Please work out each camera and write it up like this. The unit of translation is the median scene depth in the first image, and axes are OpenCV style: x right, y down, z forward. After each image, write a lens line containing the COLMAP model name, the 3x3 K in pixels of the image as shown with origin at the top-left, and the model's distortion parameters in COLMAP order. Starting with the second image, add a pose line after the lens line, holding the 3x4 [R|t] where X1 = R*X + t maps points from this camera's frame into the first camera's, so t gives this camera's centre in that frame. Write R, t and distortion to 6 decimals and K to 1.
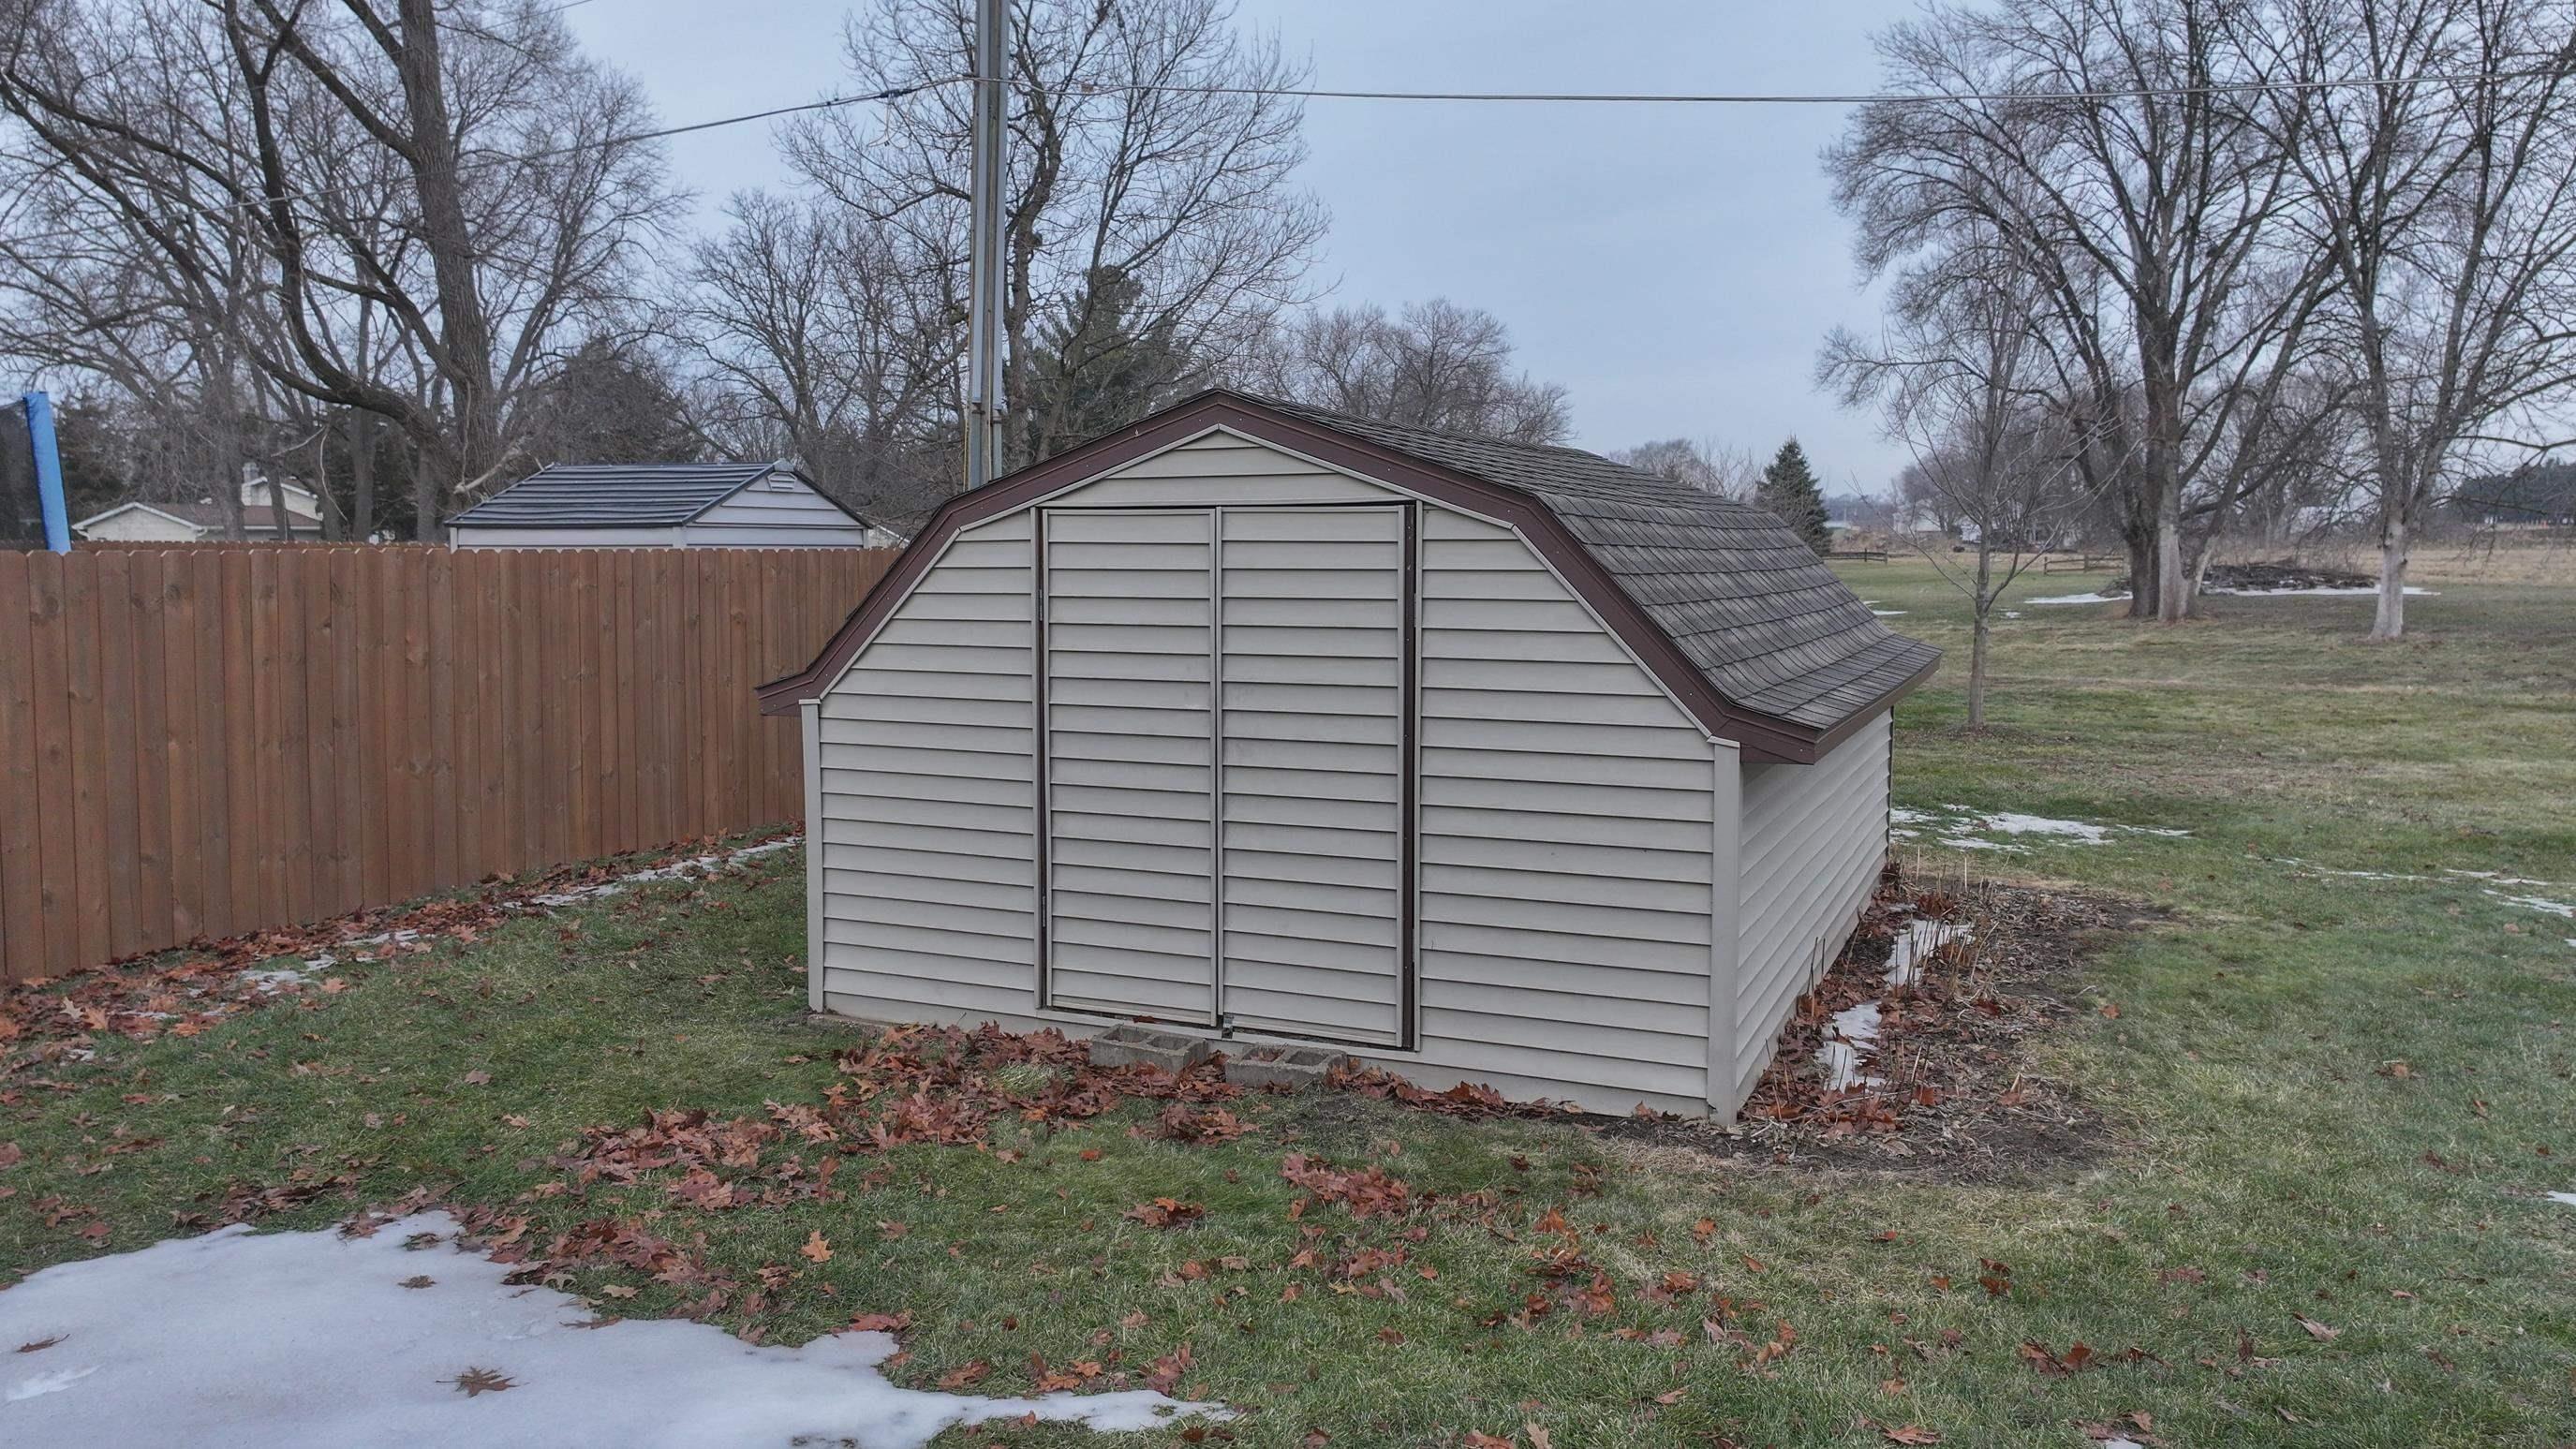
lens RADIAL K [[2013.8, 0, 1288.0], [0, 2013.8, 724.5], [0, 0, 1]] dist [0.002143, 0.003871]
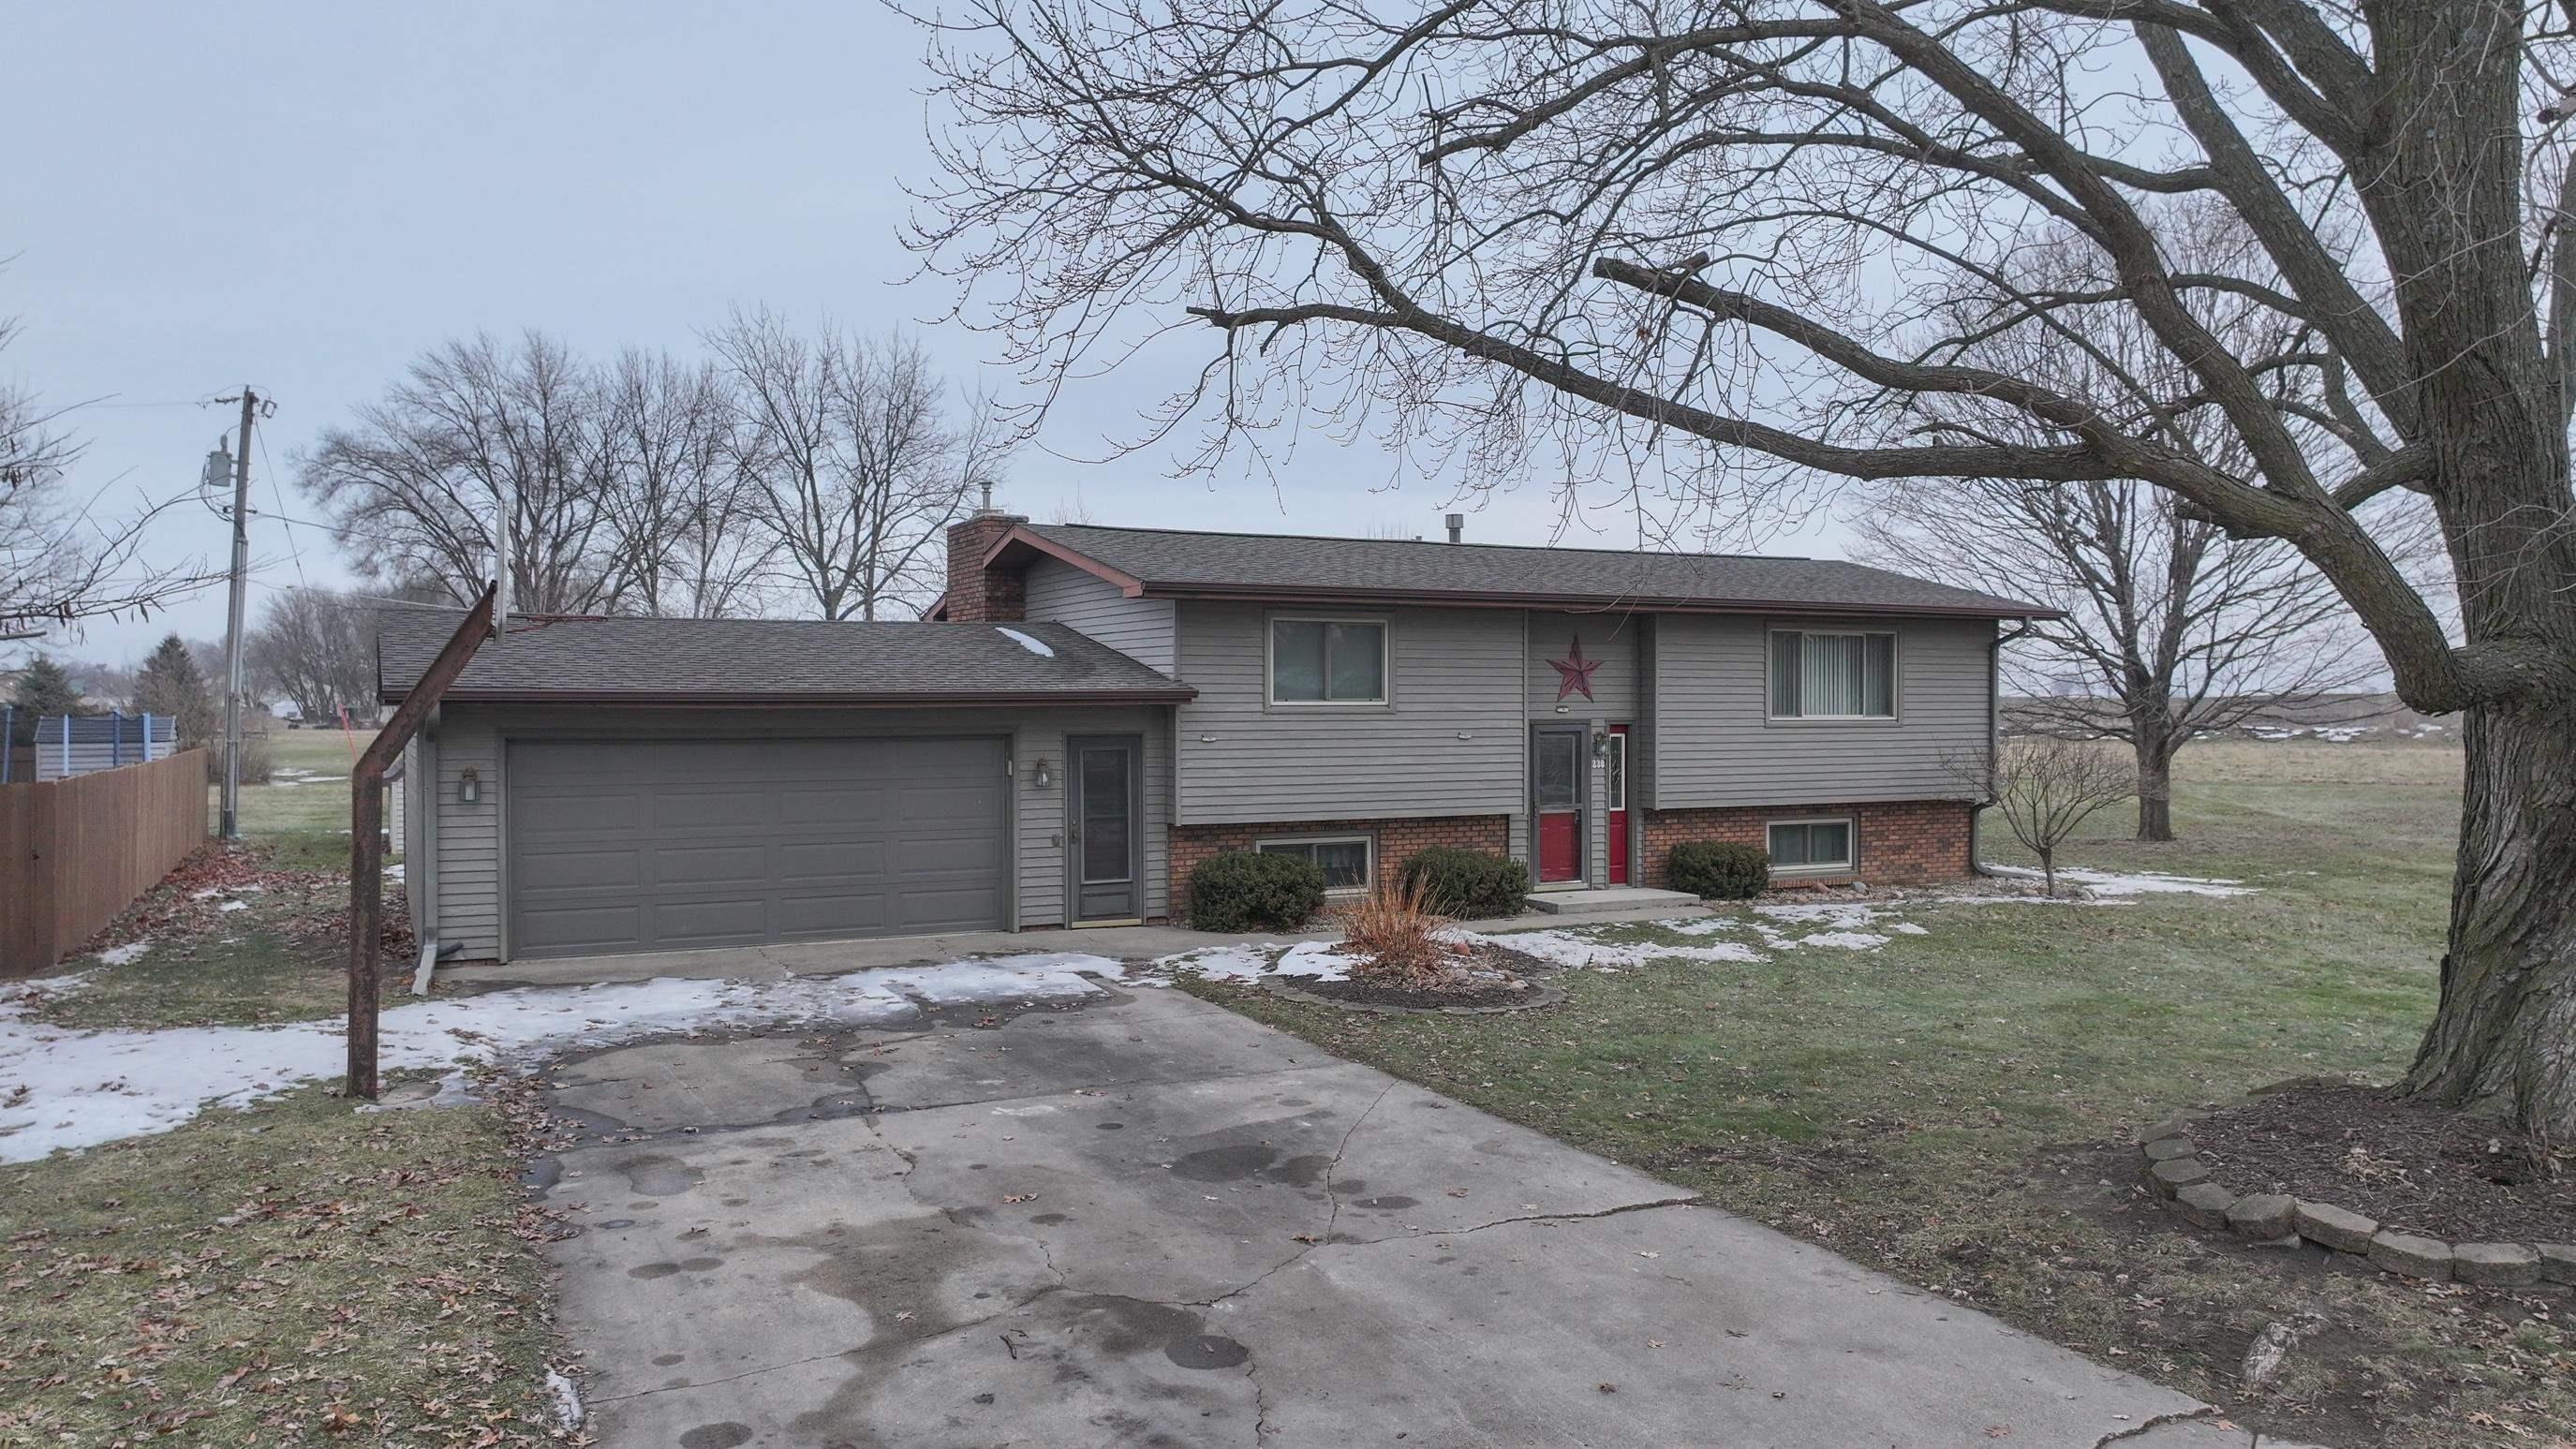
lens RADIAL K [[1813.3, 0, 1288.0], [0, 1813.3, 724.5], [0, 0, 1]] dist [0.000181, 0.012676]
pose [[0.673701, -0.010613, 0.738928, -0.224381], [0.074669, 0.995757, -0.053776, 0.032301], [-0.735222, 0.091404, 0.671635, -0.399257]]
